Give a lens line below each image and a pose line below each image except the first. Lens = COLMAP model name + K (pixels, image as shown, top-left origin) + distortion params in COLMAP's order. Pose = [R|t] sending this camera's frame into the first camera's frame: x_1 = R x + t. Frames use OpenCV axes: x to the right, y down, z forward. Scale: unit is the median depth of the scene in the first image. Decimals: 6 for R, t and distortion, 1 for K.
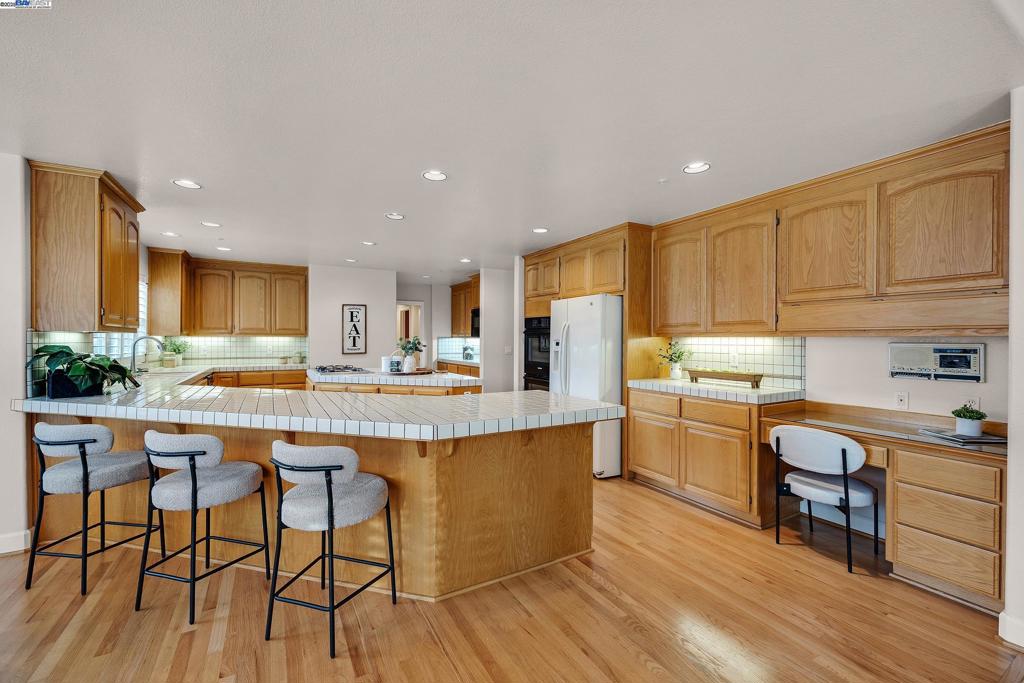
lens RADIAL K [[420.7, 0, 512.0], [0, 420.7, 341.5], [0, 0, 1]] dist [0.001786, 0.000214]
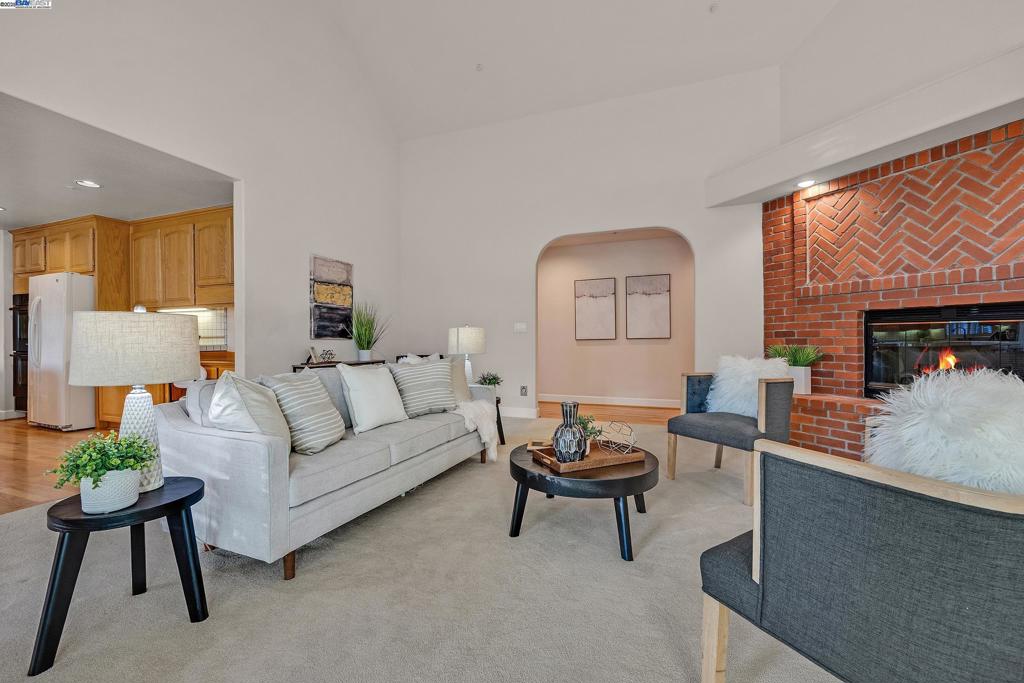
lens RADIAL K [[413.1, 0, 512.0], [0, 413.1, 341.5], [0, 0, 1]] dist [-0.000923, -0.000239]
pose [[0.771048, -0.011068, 0.636681, 0.495881], [0.011919, 0.999925, 0.002948, 0.102027], [-0.636666, 0.005315, 0.771121, -0.753008]]
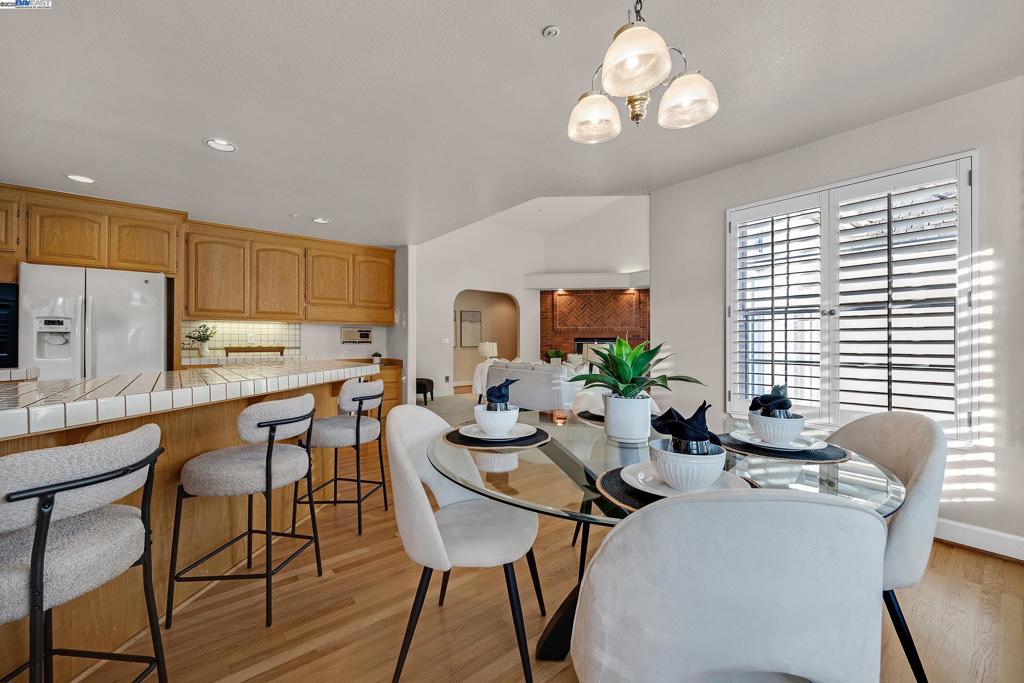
lens RADIAL K [[413.1, 0, 512.0], [0, 413.1, 341.5], [0, 0, 1]] dist [-0.000923, -0.000239]
pose [[-0.160879, -0.001548, 0.986973, -1.008311], [0.005492, 0.999982, 0.002464, 0.056548], [-0.986959, 0.005817, -0.160867, 0.387663]]
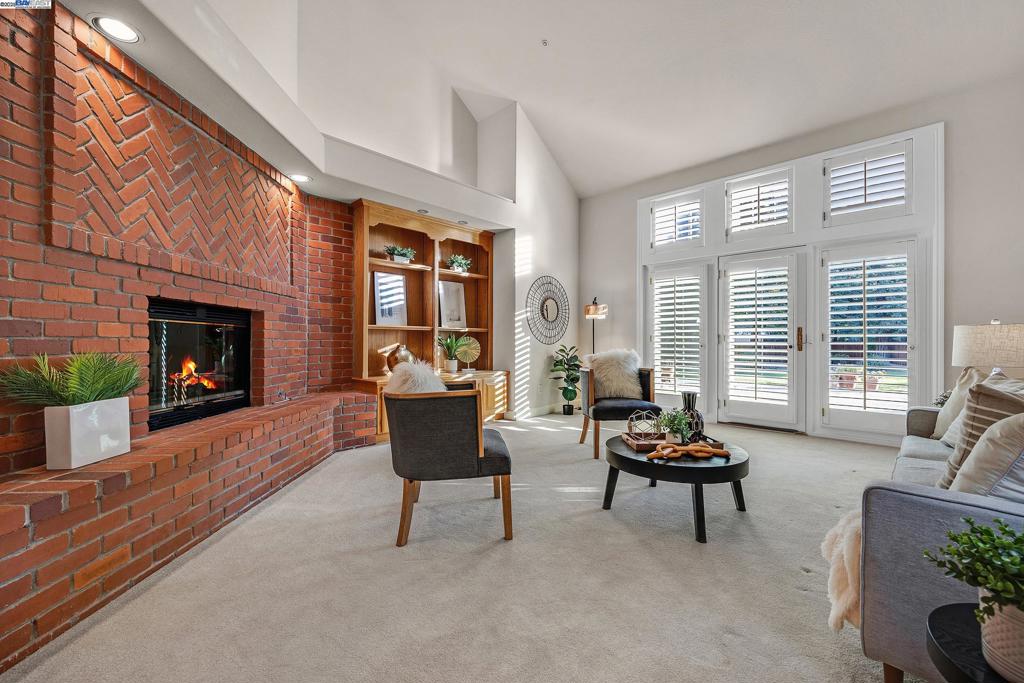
lens RADIAL K [[413.1, 0, 512.0], [0, 413.1, 341.5], [0, 0, 1]] dist [-0.000923, -0.000239]
pose [[-0.960606, -0.003739, -0.277890, 1.436905], [-0.004894, 0.999982, 0.003461, 0.103336], [0.277872, 0.004684, -0.960607, 0.250551]]
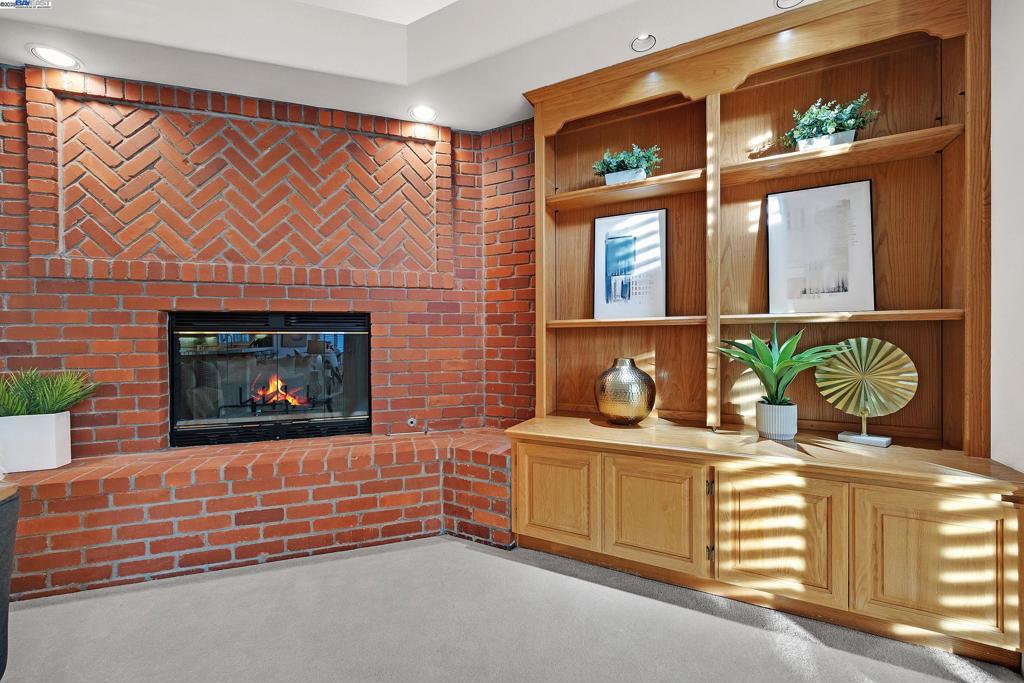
lens RADIAL K [[413.1, 0, 512.0], [0, 413.1, 341.5], [0, 0, 1]] dist [-0.000923, -0.000239]
pose [[-0.538706, -0.002471, 0.842490, 0.980970], [0.012100, 0.999870, 0.010669, 0.086364], [-0.842407, 0.015942, -0.538606, -0.625344]]
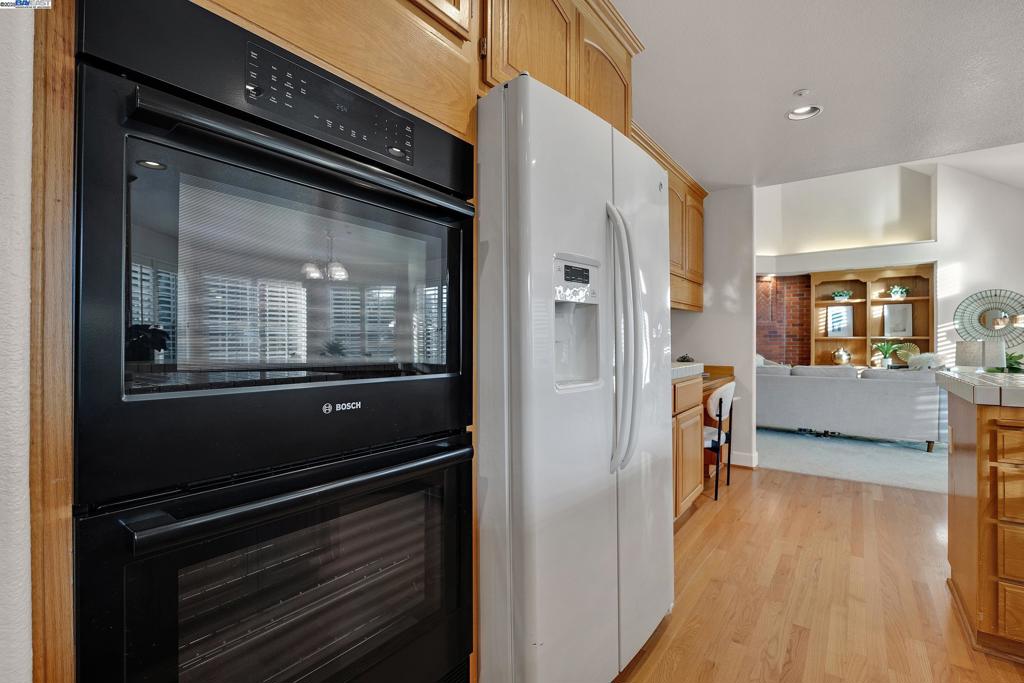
lens RADIAL K [[462.9, 0, 512.0], [0, 462.9, 341.5], [0, 0, 1]] dist [-0.011920, -0.000319]
pose [[-0.394259, -0.002717, 0.918995, -0.174488], [0.006054, 0.999966, 0.005554, 0.059373], [-0.918979, 0.007753, -0.394229, 1.516136]]
